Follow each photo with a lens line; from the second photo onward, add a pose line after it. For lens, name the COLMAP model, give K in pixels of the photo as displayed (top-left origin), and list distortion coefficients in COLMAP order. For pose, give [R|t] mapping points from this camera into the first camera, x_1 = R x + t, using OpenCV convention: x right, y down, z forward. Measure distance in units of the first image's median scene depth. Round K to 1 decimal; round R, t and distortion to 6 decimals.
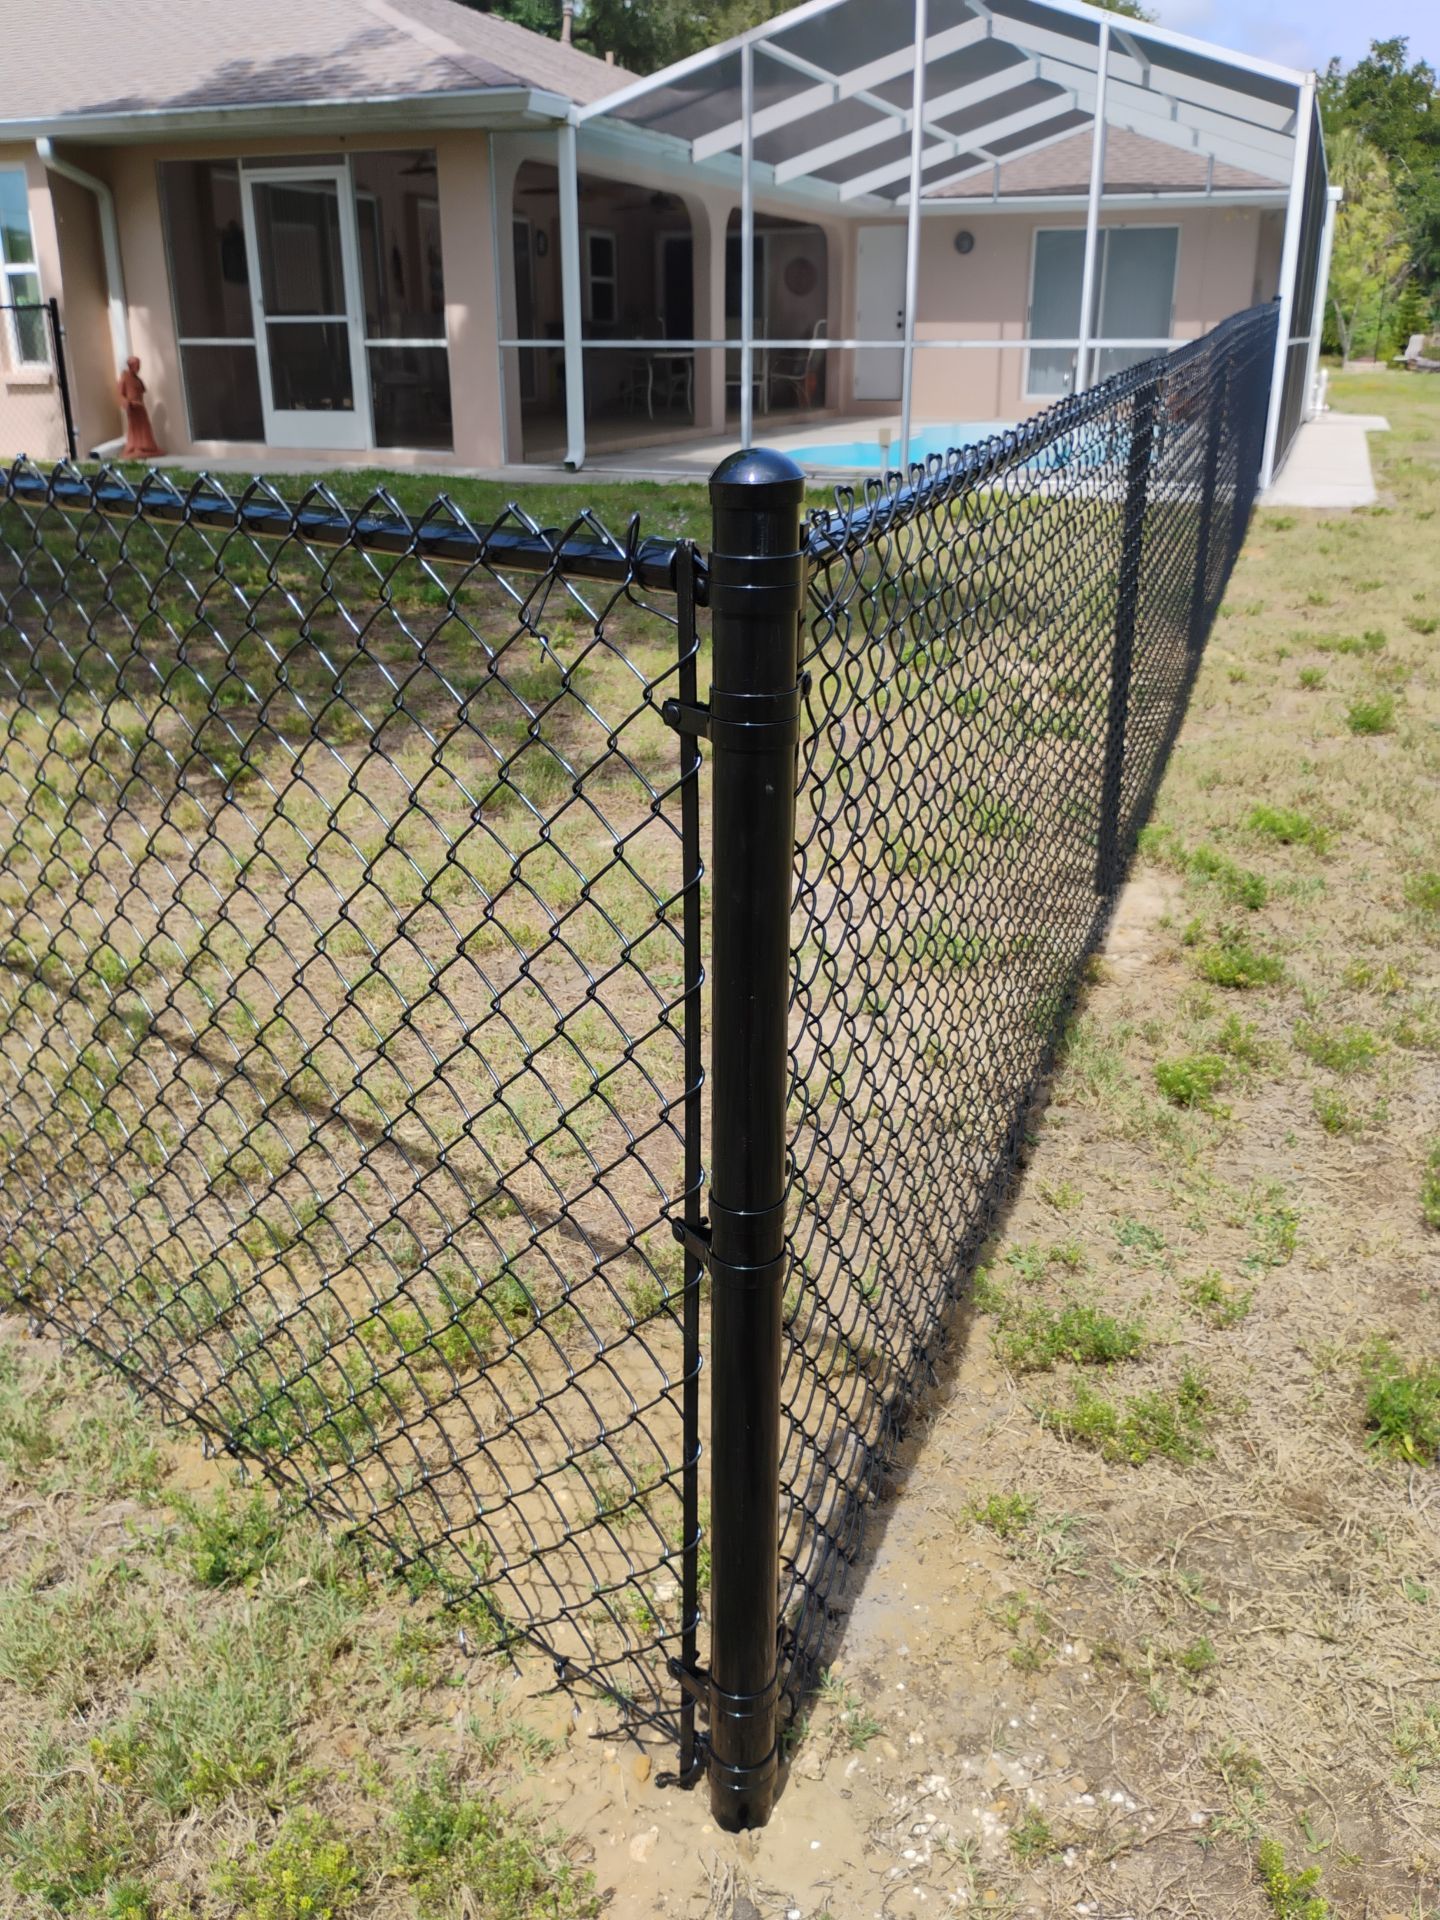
lens RADIAL K [[1597.7, 0, 720.5], [0, 1597.7, 949.9], [0, 0, 1]] dist [0.039289, -0.055718]
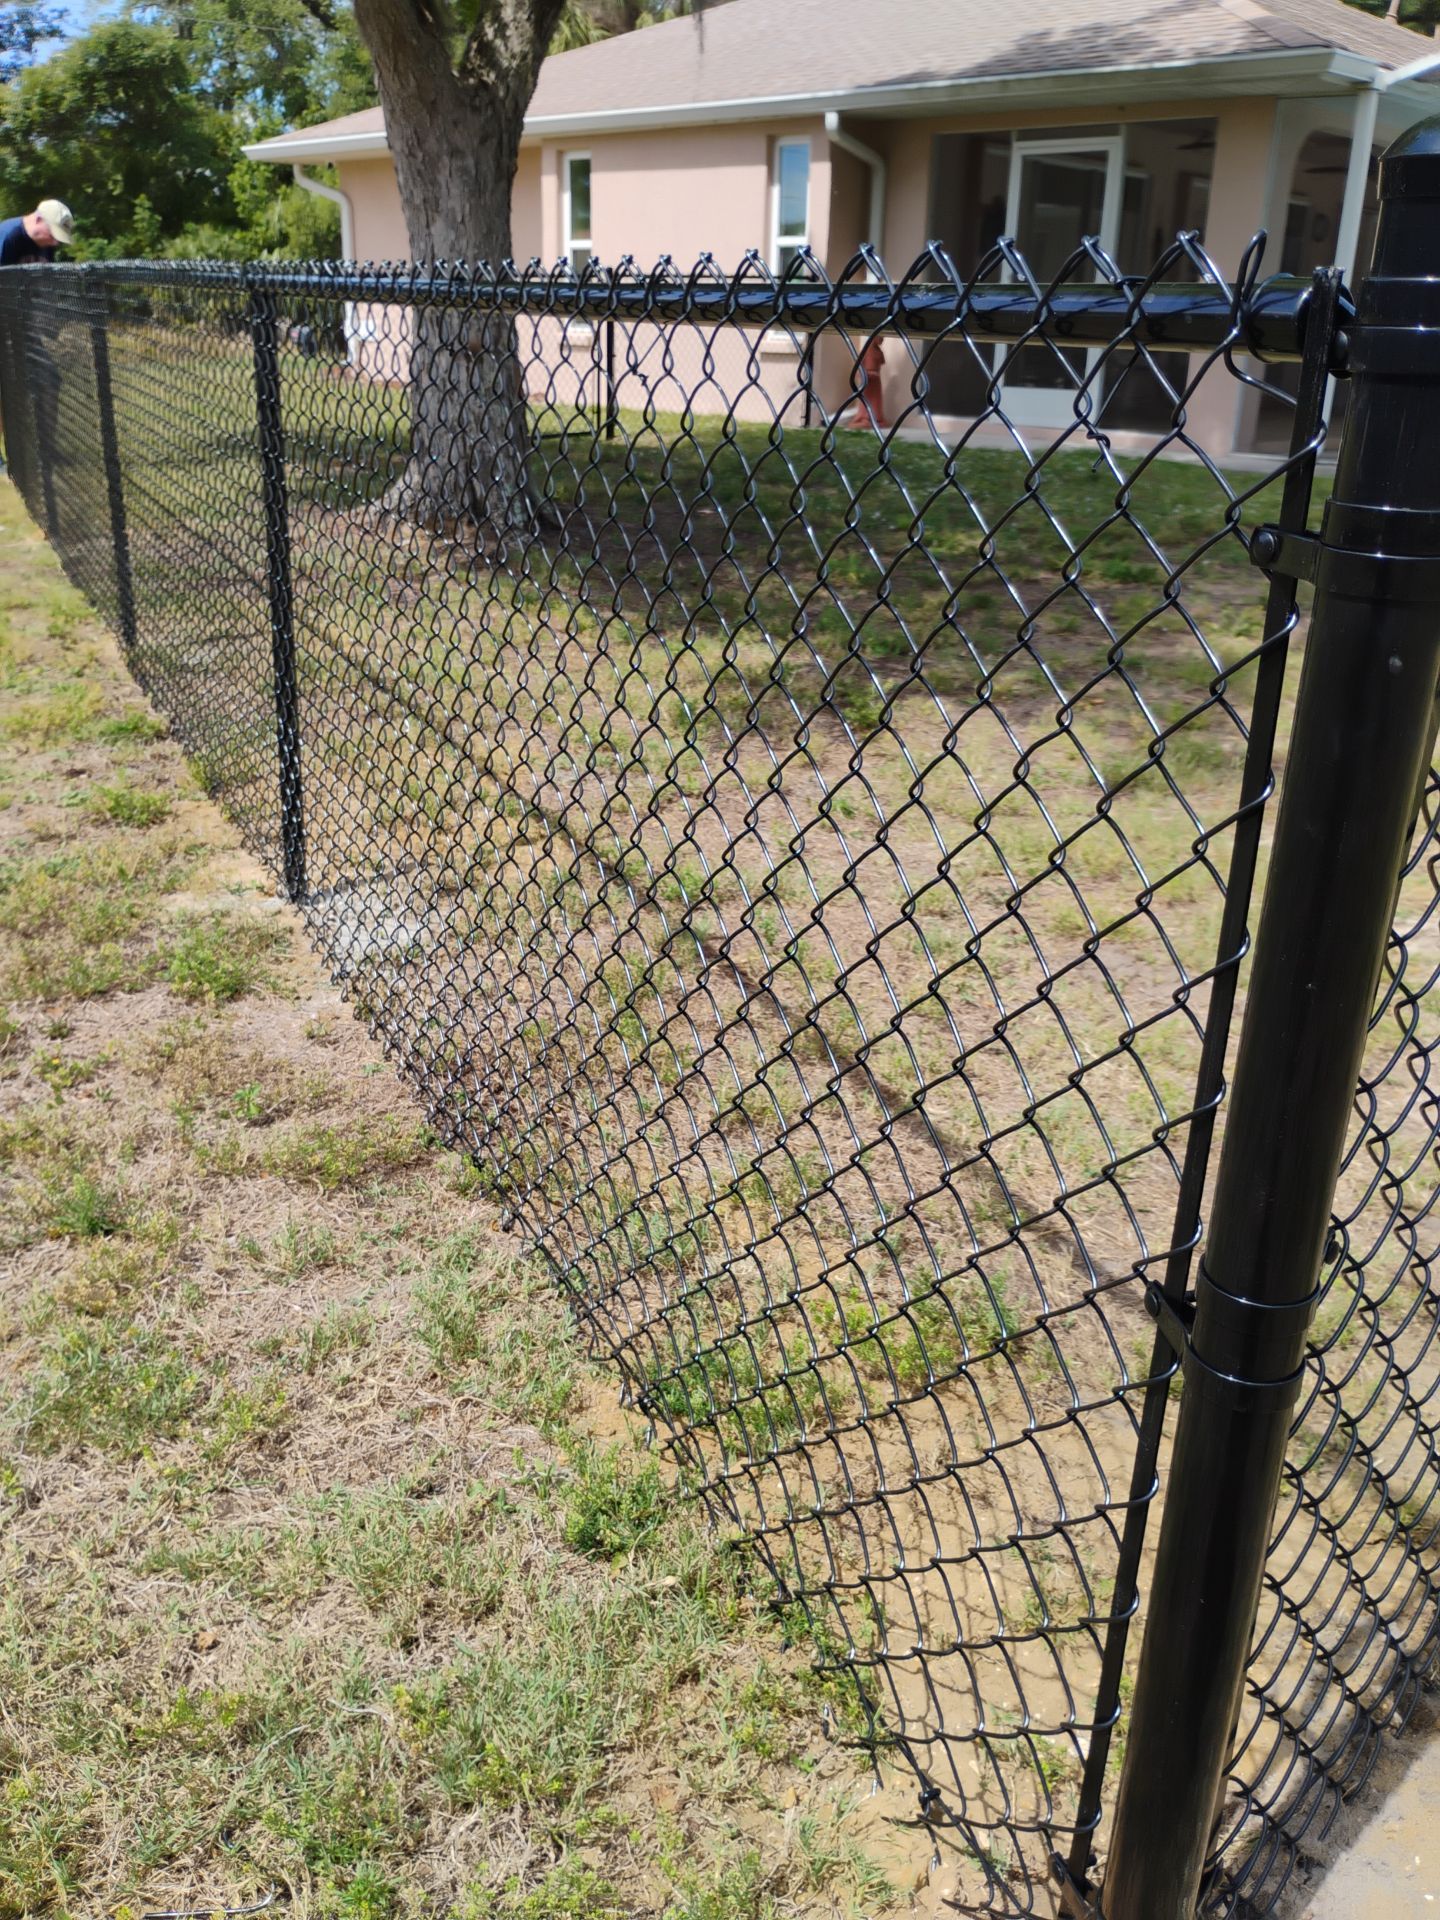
lens RADIAL K [[1597.7, 0, 720.5], [0, 1597.7, 949.9], [0, 0, 1]] dist [0.039289, -0.055718]
pose [[0.907613, 0.176603, -0.380853, 0.030735], [-0.176260, 0.983682, 0.036091, 0.021857], [0.381012, 0.034373, 0.923931, 0.186387]]
